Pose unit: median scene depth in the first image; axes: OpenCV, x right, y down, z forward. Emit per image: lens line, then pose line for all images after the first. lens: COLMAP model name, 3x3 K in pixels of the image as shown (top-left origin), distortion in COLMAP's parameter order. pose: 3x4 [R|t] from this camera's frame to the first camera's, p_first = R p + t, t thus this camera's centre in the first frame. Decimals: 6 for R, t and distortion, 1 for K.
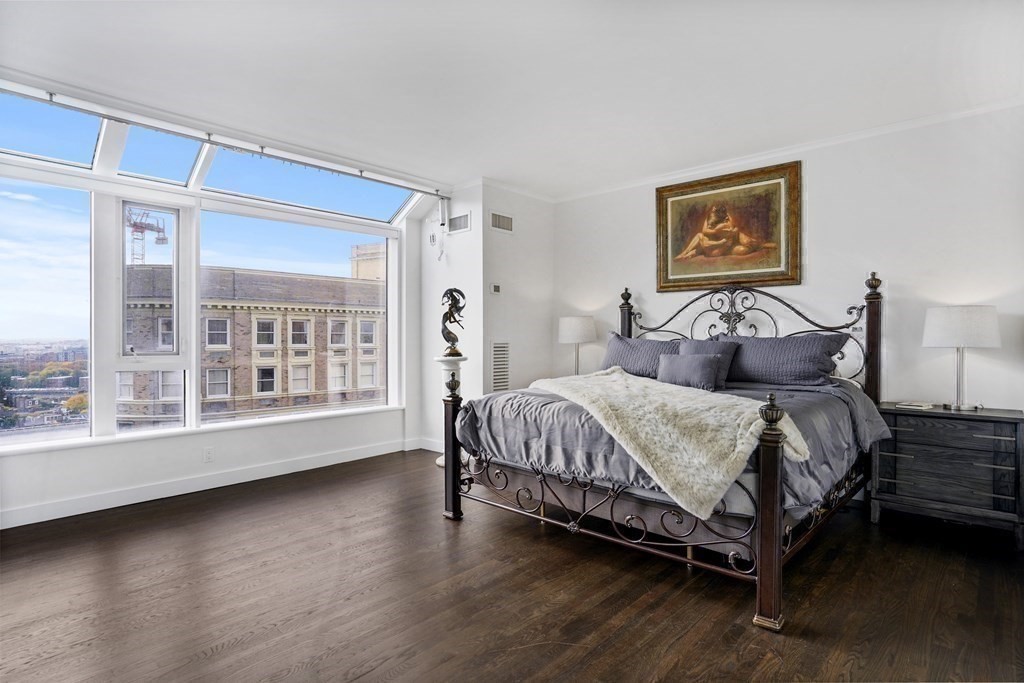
lens RADIAL K [[540.9, 0, 511.7], [0, 540.9, 346.4], [0, 0, 1]] dist [-0.027425, 0.001178]
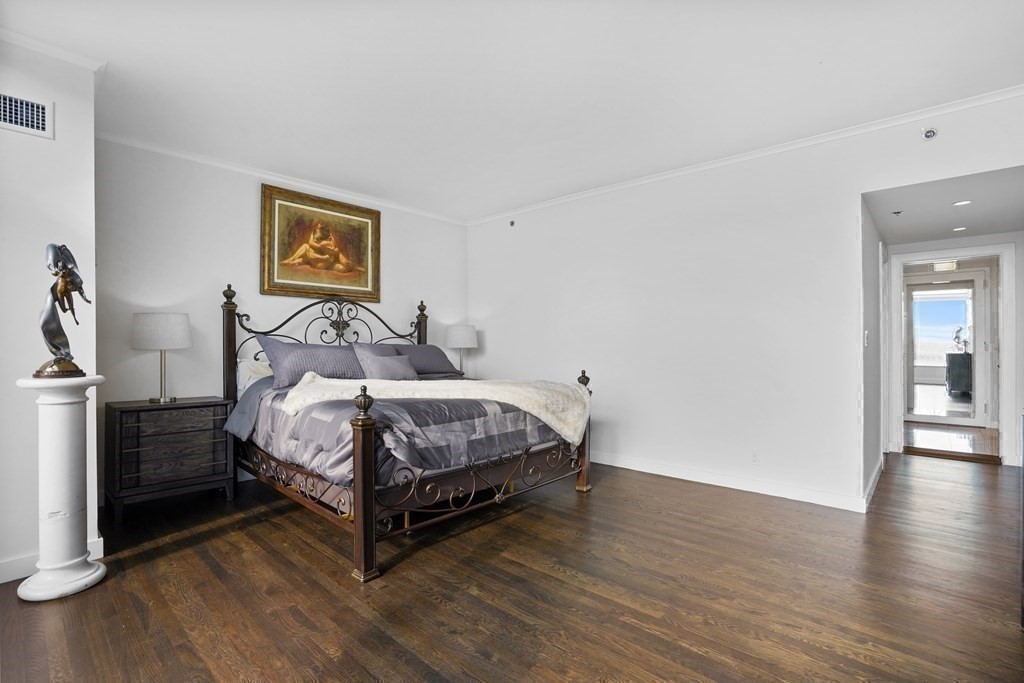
lens RADIAL K [[493.9, 0, 512.8], [0, 493.9, 331.6], [0, 0, 1]] dist [0.020012, -0.000234]
pose [[0.017200, 0.020709, 0.999638, -0.631837], [0.008298, 0.999748, -0.020854, -0.013734], [-0.999818, 0.008654, 0.017024, 0.587927]]
